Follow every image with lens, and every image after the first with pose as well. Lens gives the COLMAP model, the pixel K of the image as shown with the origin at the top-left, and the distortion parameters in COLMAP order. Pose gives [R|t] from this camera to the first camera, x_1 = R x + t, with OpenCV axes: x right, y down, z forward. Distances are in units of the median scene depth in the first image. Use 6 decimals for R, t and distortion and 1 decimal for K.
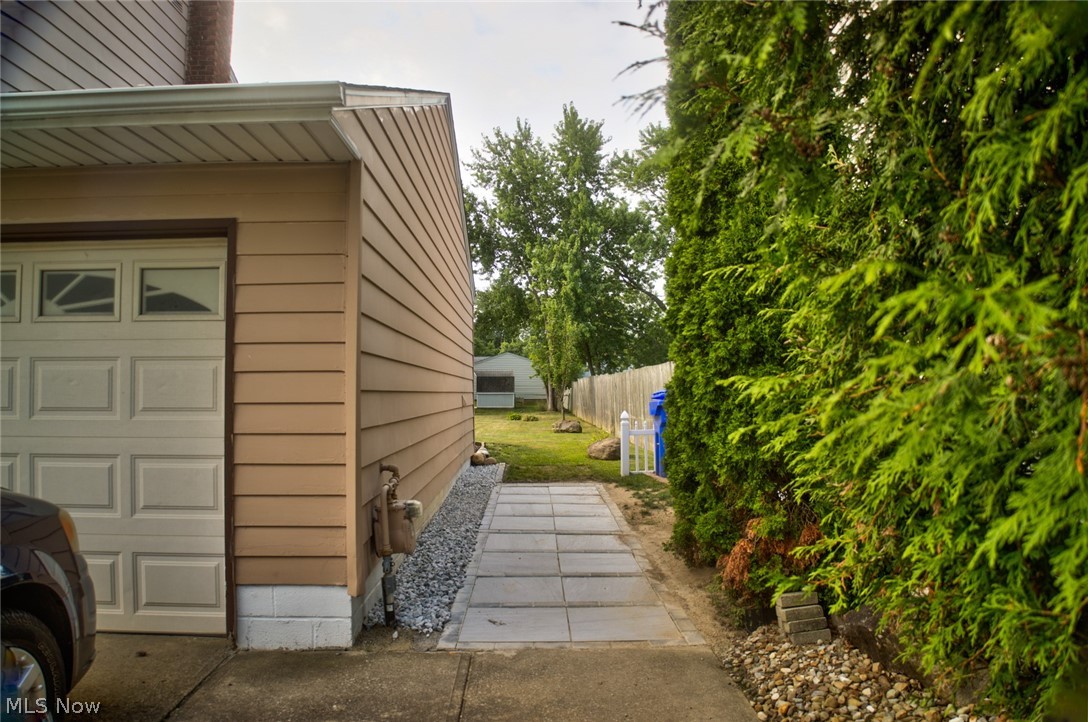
lens RADIAL K [[720.7, 0, 544.0], [0, 720.7, 361.0], [0, 0, 1]] dist [-0.080855, -0.000228]
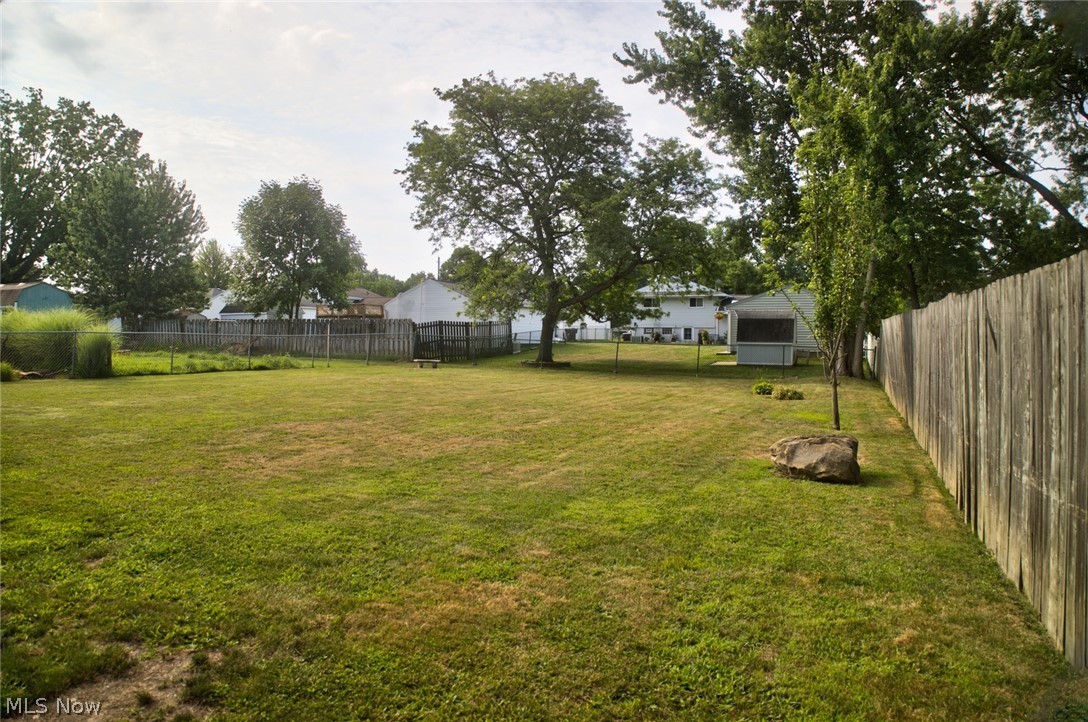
lens RADIAL K [[720.7, 0, 544.0], [0, 720.7, 361.0], [0, 0, 1]] dist [-0.080855, -0.000228]
pose [[0.908398, 0.016917, -0.417765, 0.031623], [0.014568, 0.997294, 0.072060, 0.012634], [0.417853, -0.071545, 0.905693, 0.377515]]
